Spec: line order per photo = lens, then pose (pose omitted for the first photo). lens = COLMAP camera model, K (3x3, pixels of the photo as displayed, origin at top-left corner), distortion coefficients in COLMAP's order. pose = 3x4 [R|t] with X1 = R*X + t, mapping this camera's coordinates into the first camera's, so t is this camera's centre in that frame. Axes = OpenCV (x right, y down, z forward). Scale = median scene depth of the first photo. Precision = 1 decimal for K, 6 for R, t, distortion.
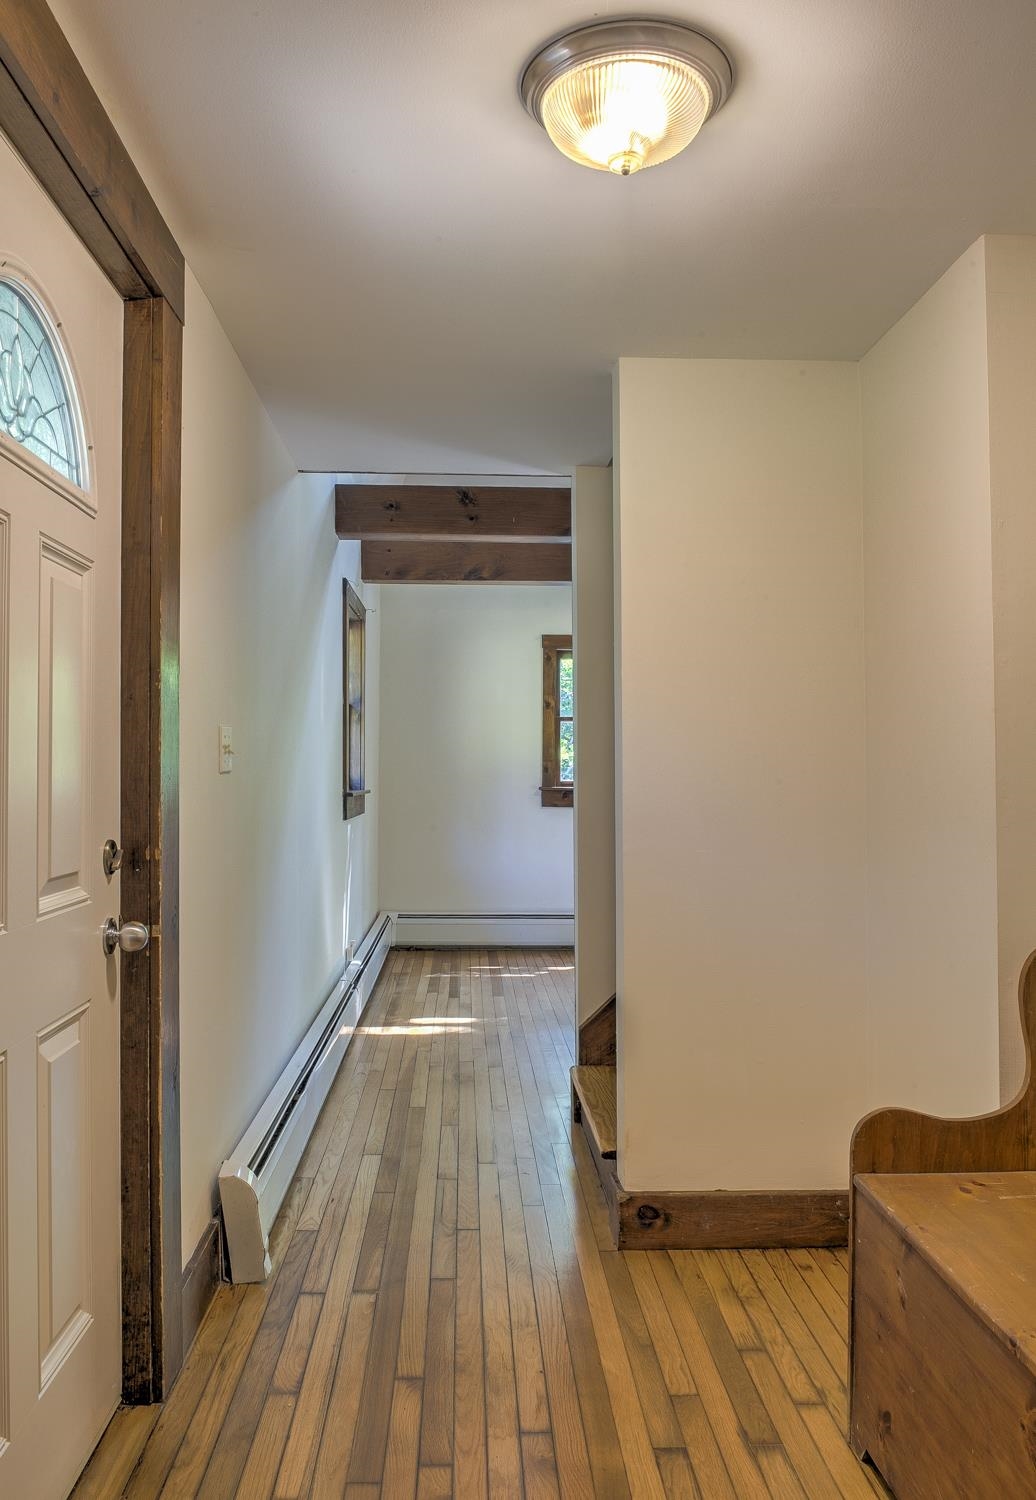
lens RADIAL K [[1096.3, 0, 519.6], [0, 1096.3, 756.0], [0, 0, 1]] dist [0.000253, -0.000332]
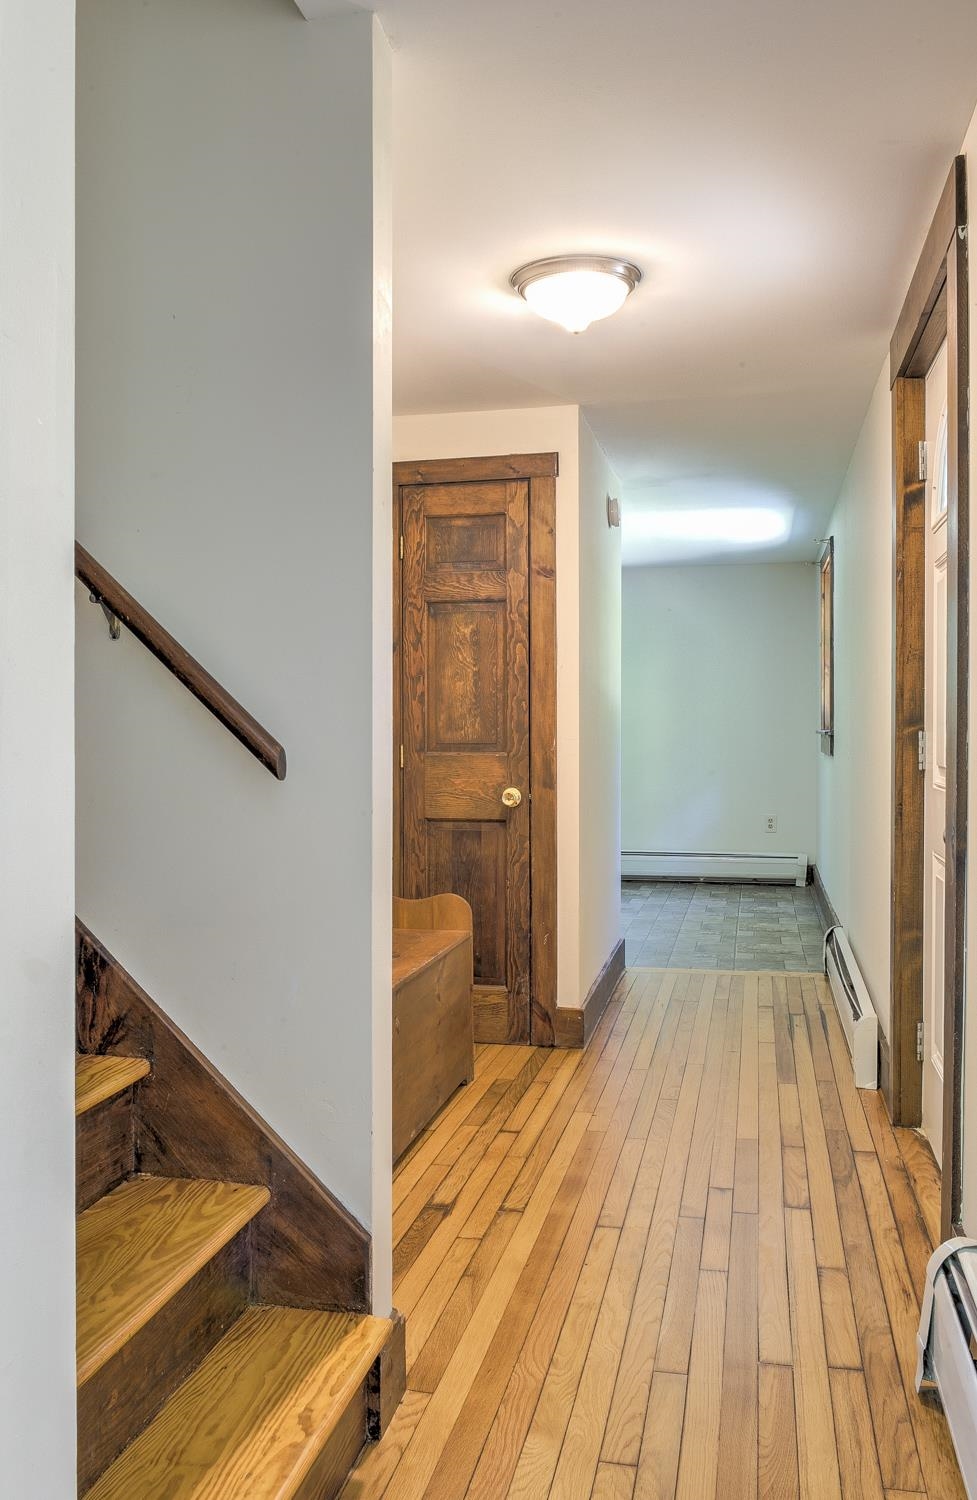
lens RADIAL K [[1253.5, 0, 488.9], [0, 1253.5, 747.7], [0, 0, 1]] dist [0.000762, 0.001263]
pose [[-0.965202, -0.005679, 0.261444, -0.156615], [-0.005489, 0.999984, 0.001457, 0.053003], [-0.261448, -0.000029, -0.965218, 1.701822]]
